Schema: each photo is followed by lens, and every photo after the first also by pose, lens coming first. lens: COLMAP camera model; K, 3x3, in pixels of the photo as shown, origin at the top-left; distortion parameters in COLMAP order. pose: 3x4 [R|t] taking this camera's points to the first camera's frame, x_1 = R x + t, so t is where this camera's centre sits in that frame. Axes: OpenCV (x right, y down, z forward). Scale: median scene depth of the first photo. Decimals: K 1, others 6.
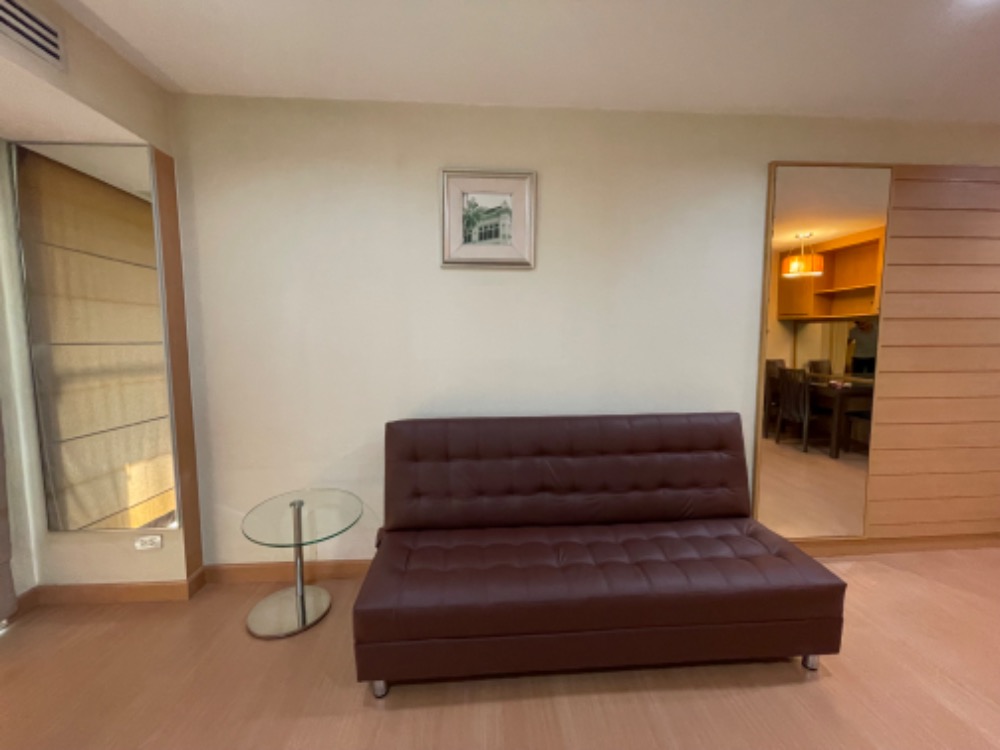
lens RADIAL K [[402.0, 0, 500.0], [0, 402.0, 375.0], [0, 0, 1]] dist [-0.000396, -0.000019]
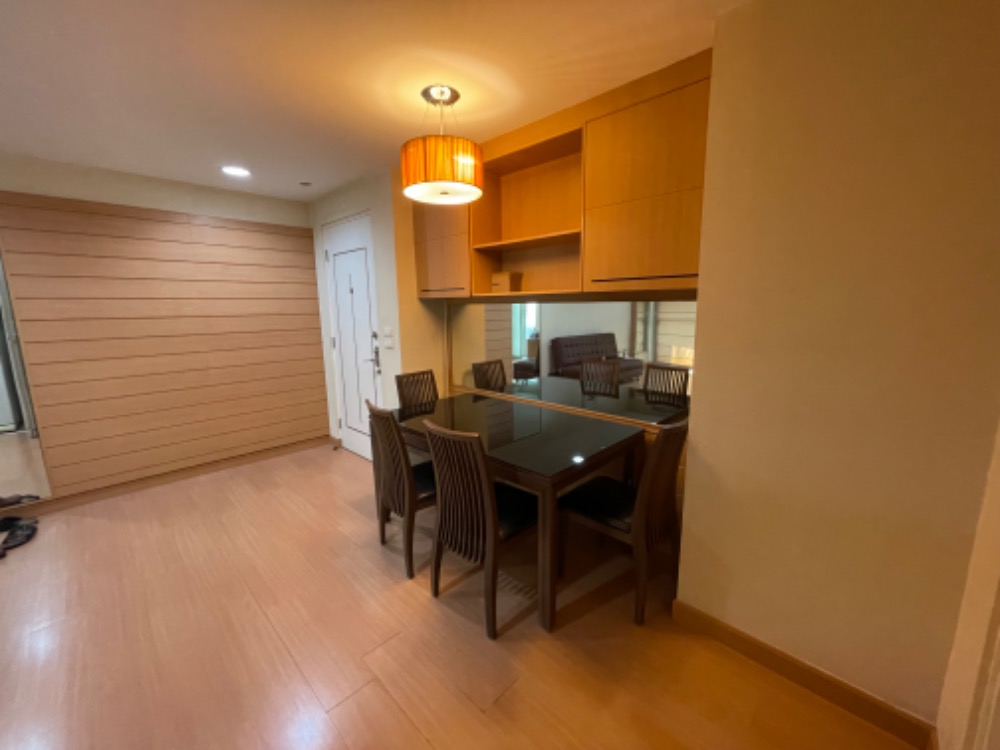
lens RADIAL K [[402.0, 0, 500.0], [0, 402.0, 375.0], [0, 0, 1]] dist [-0.000396, -0.000019]
pose [[0.742255, -0.111773, 0.660731, 1.197964], [0.070863, 0.993555, 0.088469, 0.018961], [-0.666361, -0.018846, 0.745391, -0.852592]]
